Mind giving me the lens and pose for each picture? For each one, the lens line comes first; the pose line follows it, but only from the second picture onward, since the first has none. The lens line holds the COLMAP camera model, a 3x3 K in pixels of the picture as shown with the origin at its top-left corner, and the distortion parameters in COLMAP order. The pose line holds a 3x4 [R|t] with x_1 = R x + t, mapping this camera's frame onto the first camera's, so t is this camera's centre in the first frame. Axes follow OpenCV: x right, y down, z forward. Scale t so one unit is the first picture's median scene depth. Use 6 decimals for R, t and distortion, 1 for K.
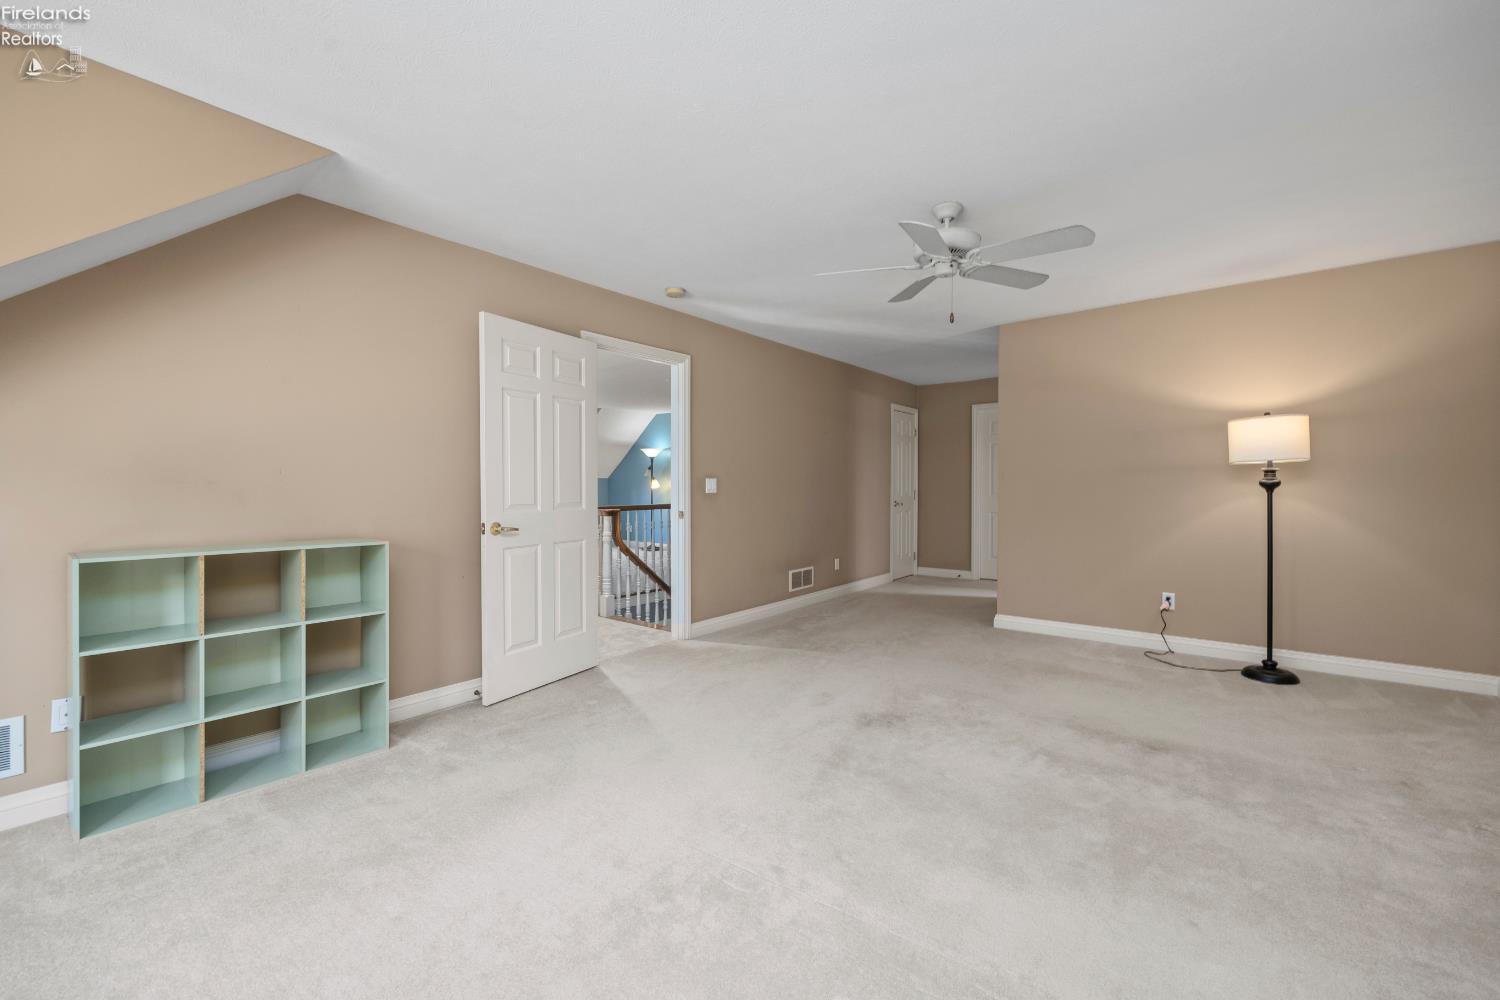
lens RADIAL K [[598.1, 0, 745.0], [0, 598.1, 491.6], [0, 0, 1]] dist [-0.005413, 0.000160]
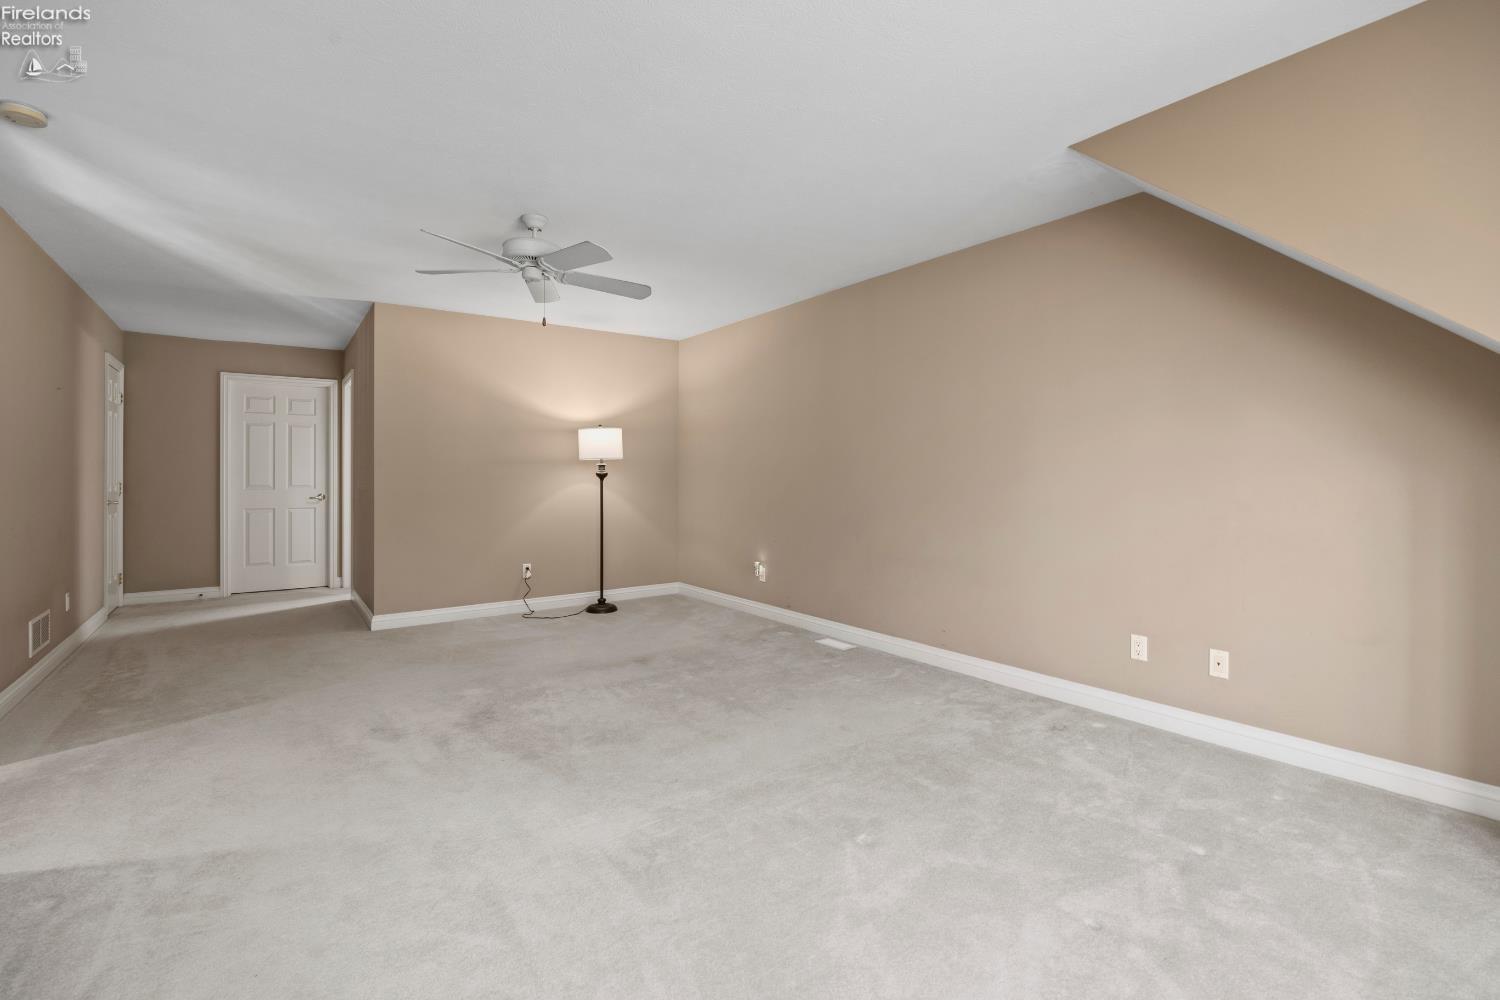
lens RADIAL K [[656.2, 0, 751.0], [0, 656.2, 485.8], [0, 0, 1]] dist [-0.015442, 0.000384]
pose [[0.258542, -0.012448, 0.965920, -0.537286], [0.009209, 0.999903, 0.010421, 0.000677], [-0.965956, 0.006201, 0.258631, 0.247075]]
